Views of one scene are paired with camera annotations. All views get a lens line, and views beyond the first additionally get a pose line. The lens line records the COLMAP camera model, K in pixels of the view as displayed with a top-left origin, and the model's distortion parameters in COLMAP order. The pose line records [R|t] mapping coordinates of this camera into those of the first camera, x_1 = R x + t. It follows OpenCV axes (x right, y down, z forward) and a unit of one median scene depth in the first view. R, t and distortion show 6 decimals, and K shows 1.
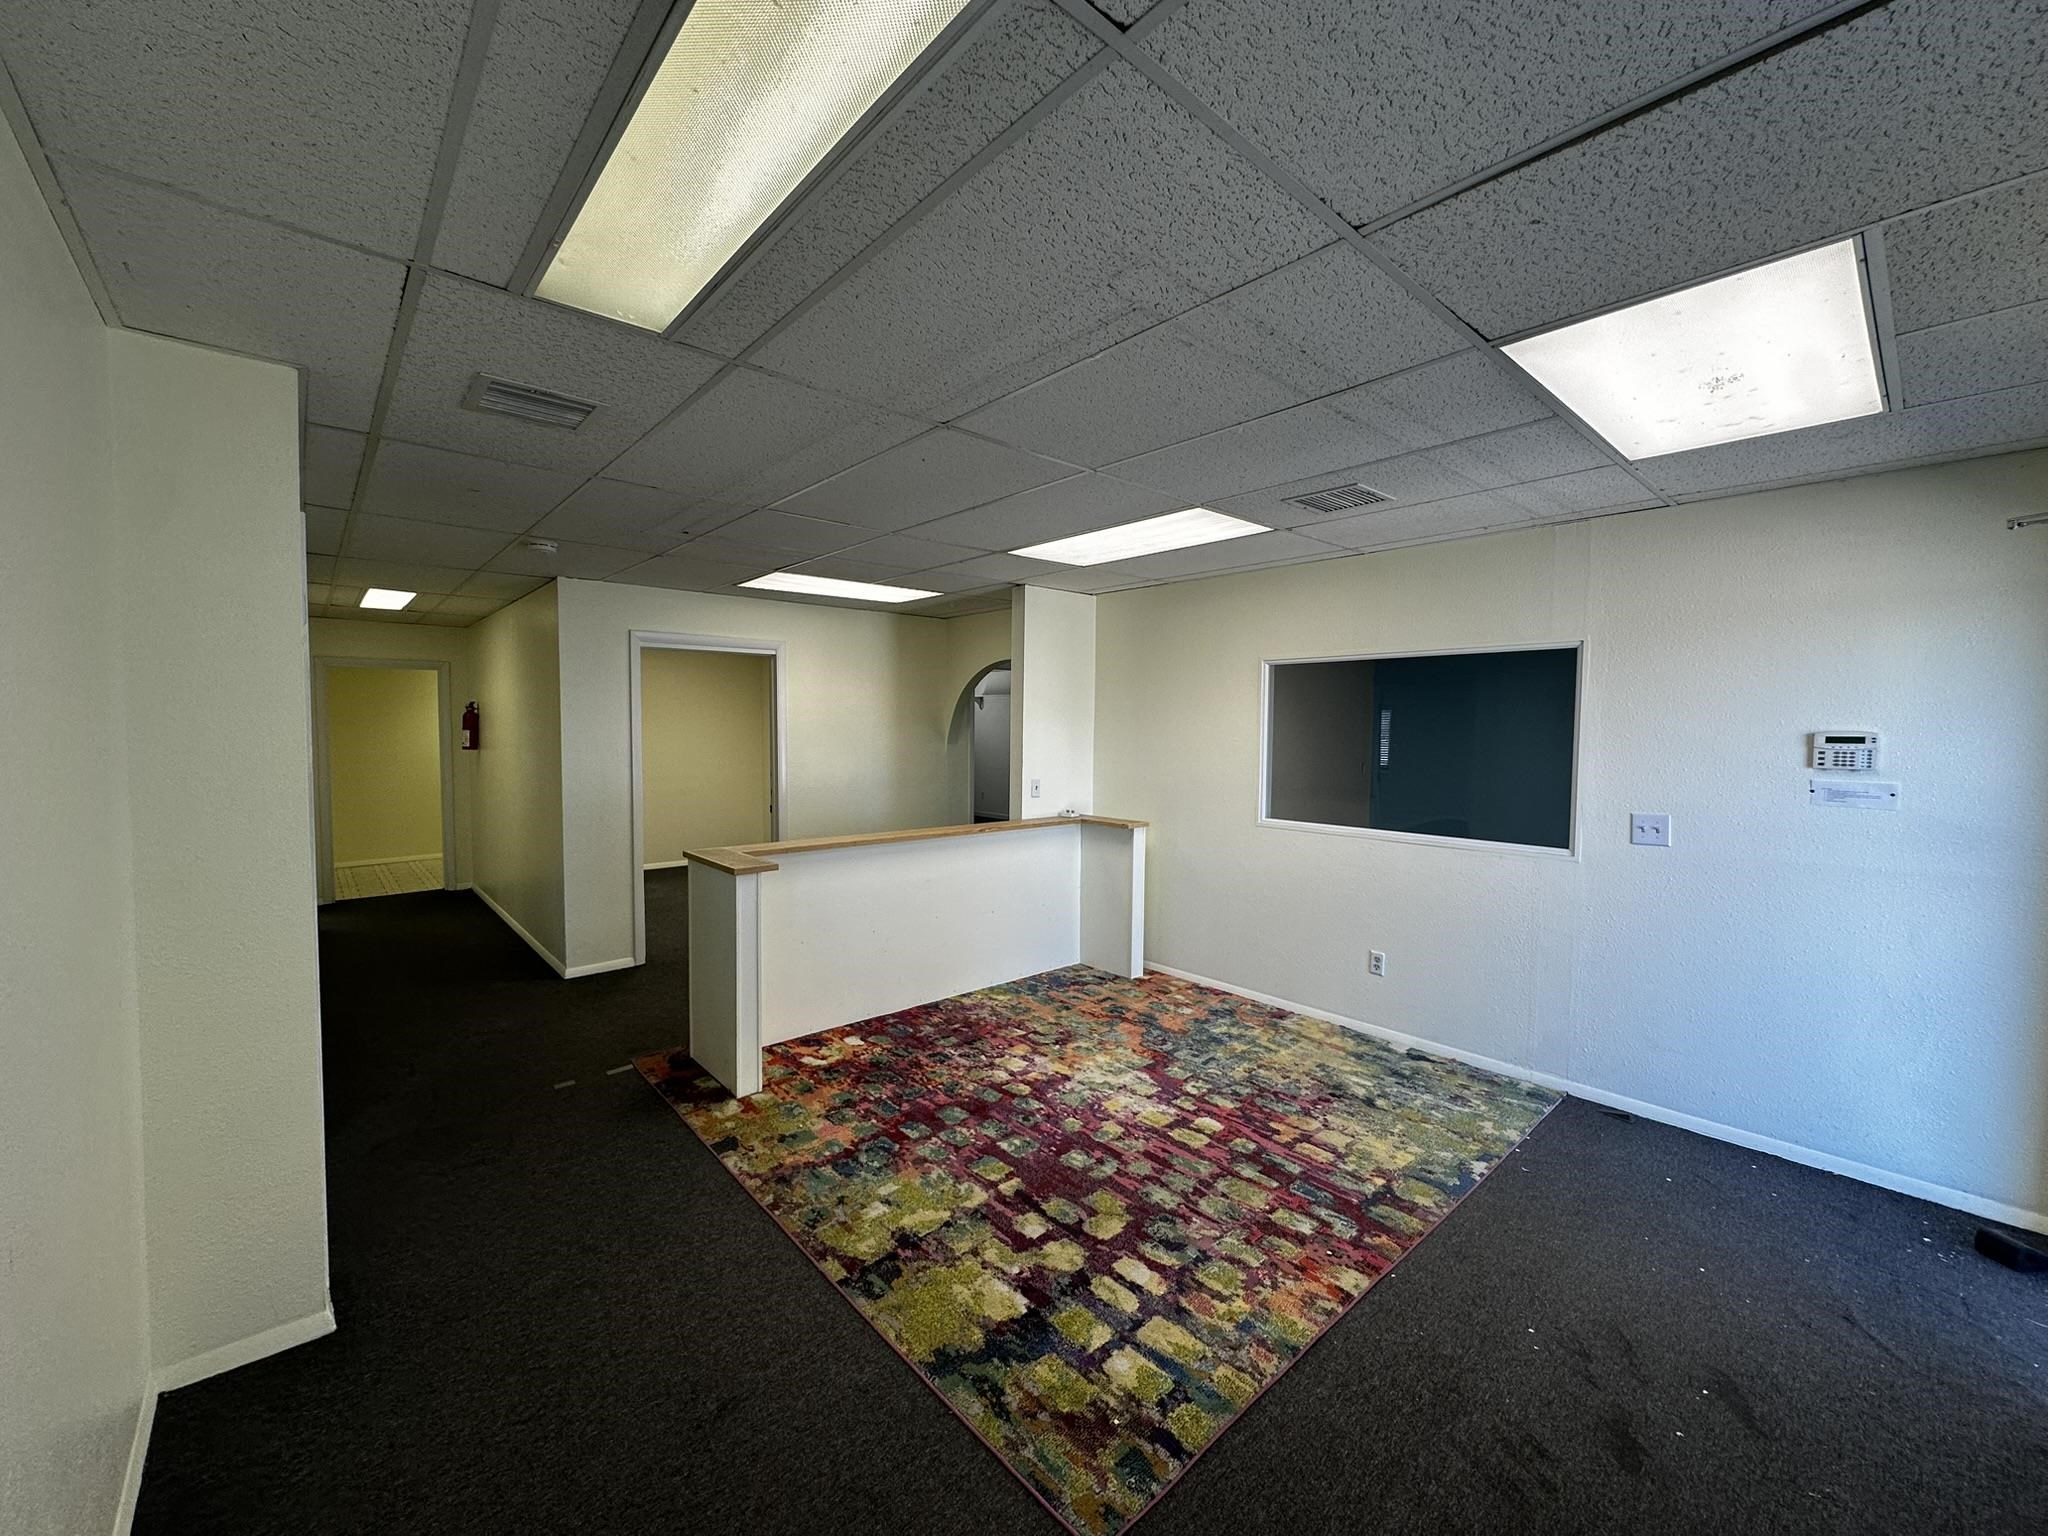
lens RADIAL K [[817.9, 0, 1024.5], [0, 817.9, 764.6], [0, 0, 1]] dist [-0.000756, 0.000283]
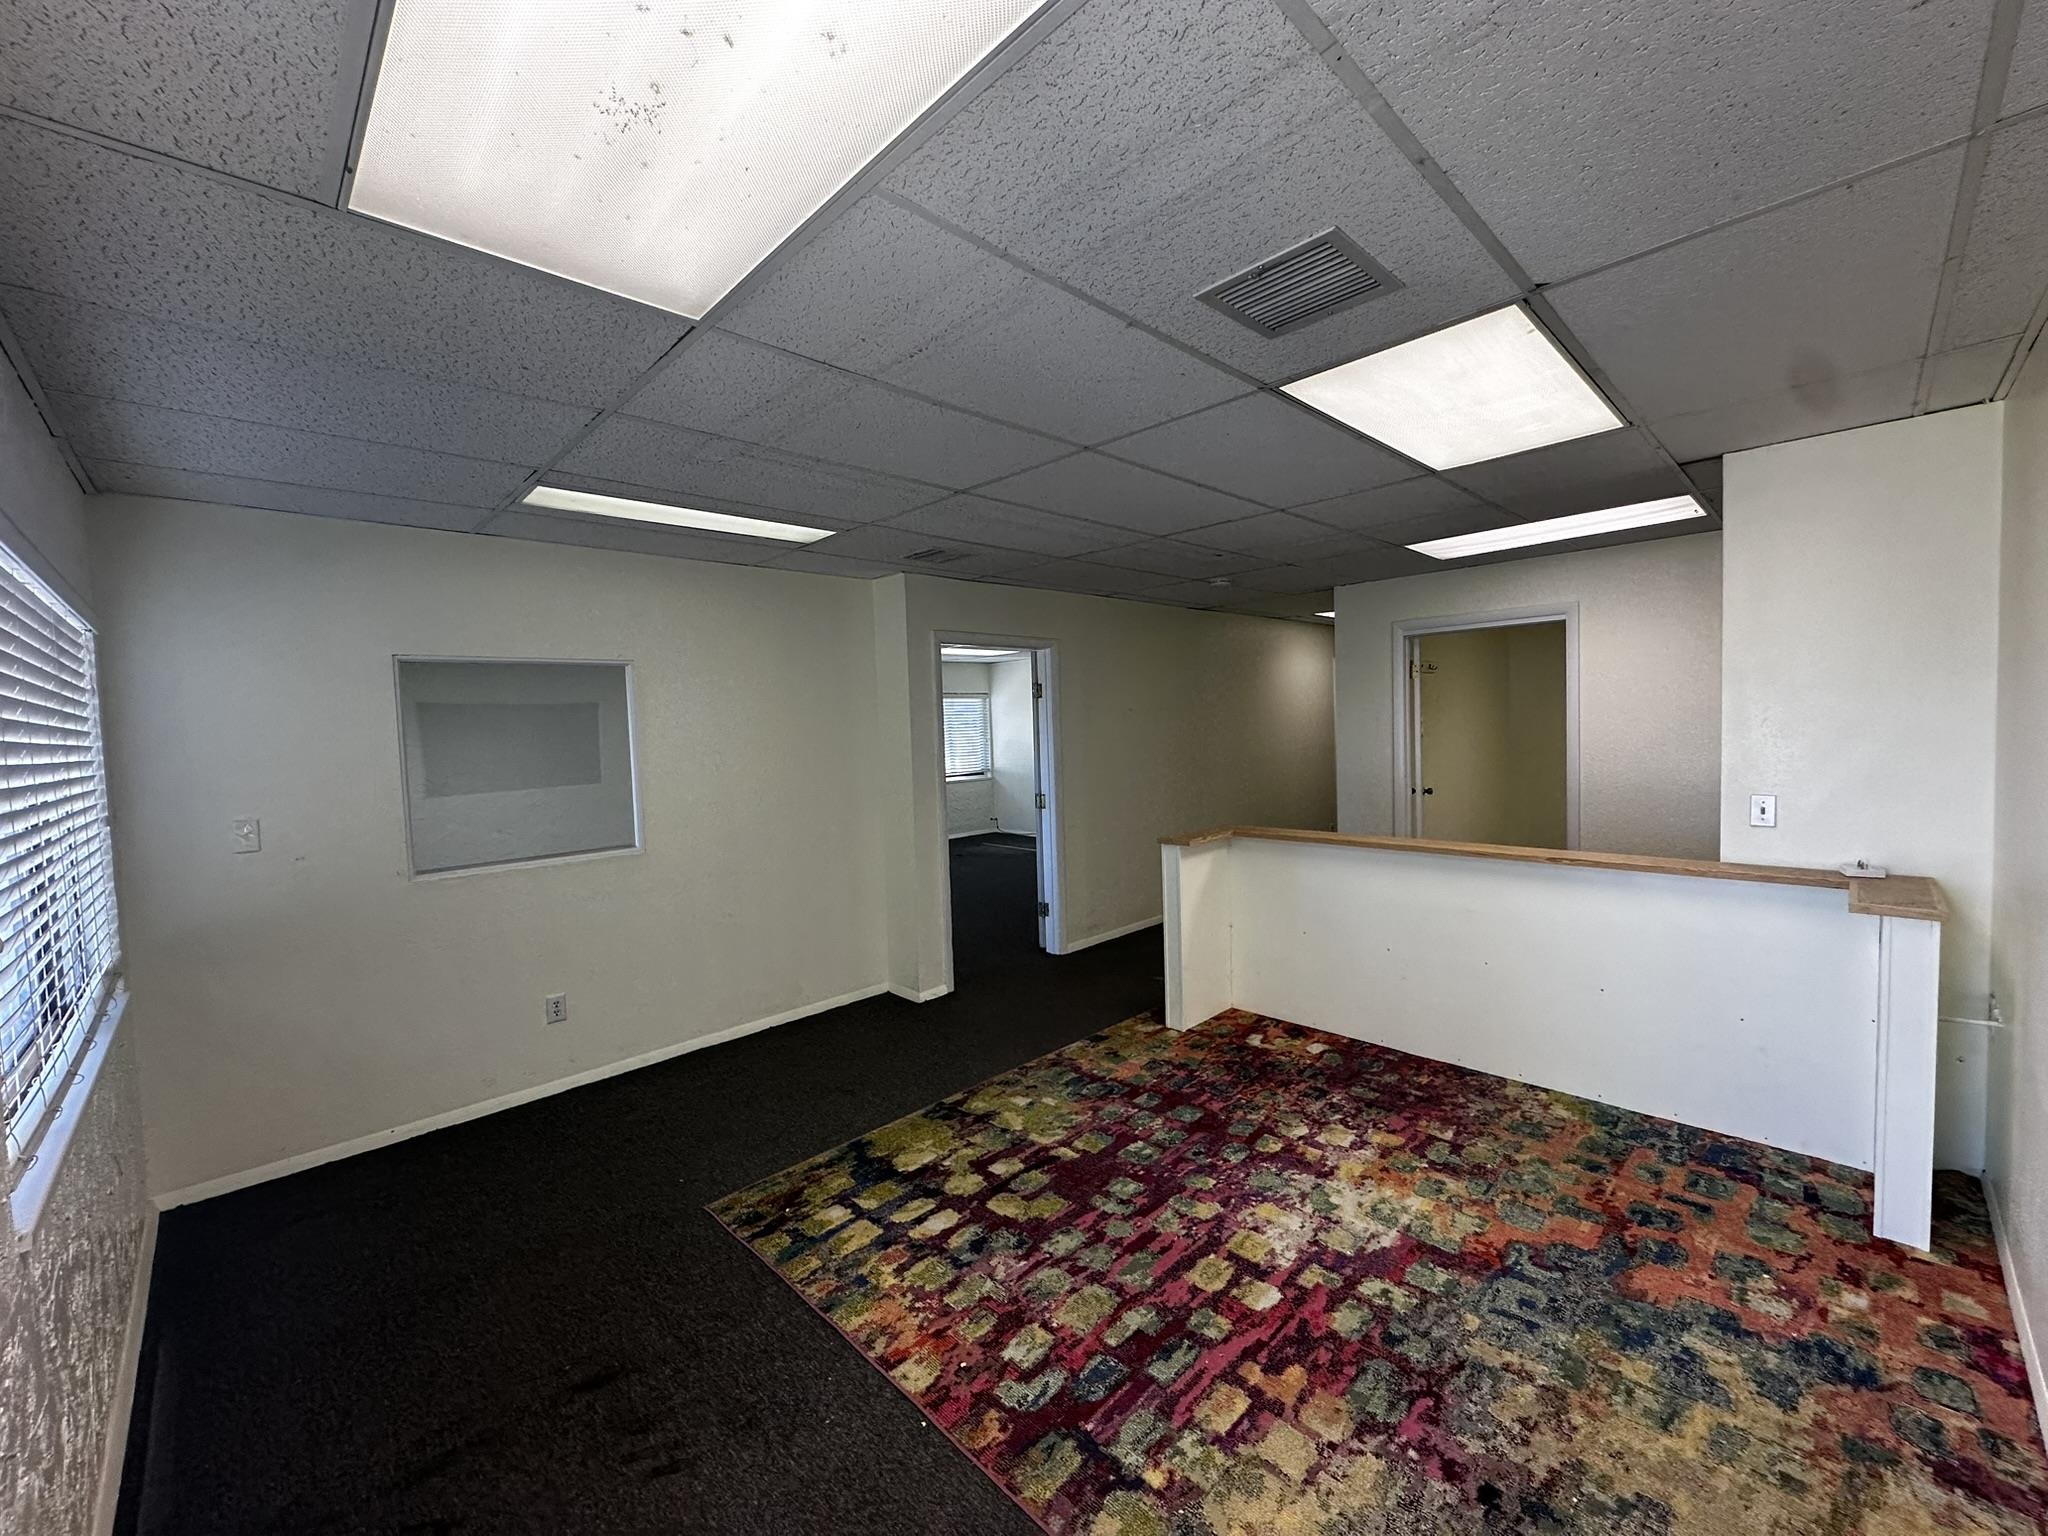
lens RADIAL K [[817.9, 0, 1023.3], [0, 817.9, 768.0], [0, 0, 1]] dist [-0.000756, 0.000283]
pose [[0.044857, 0.046355, -0.997917, 0.891971], [-0.011857, 0.998877, 0.045867, -0.032640], [0.998923, 0.009775, 0.045356, 0.774374]]
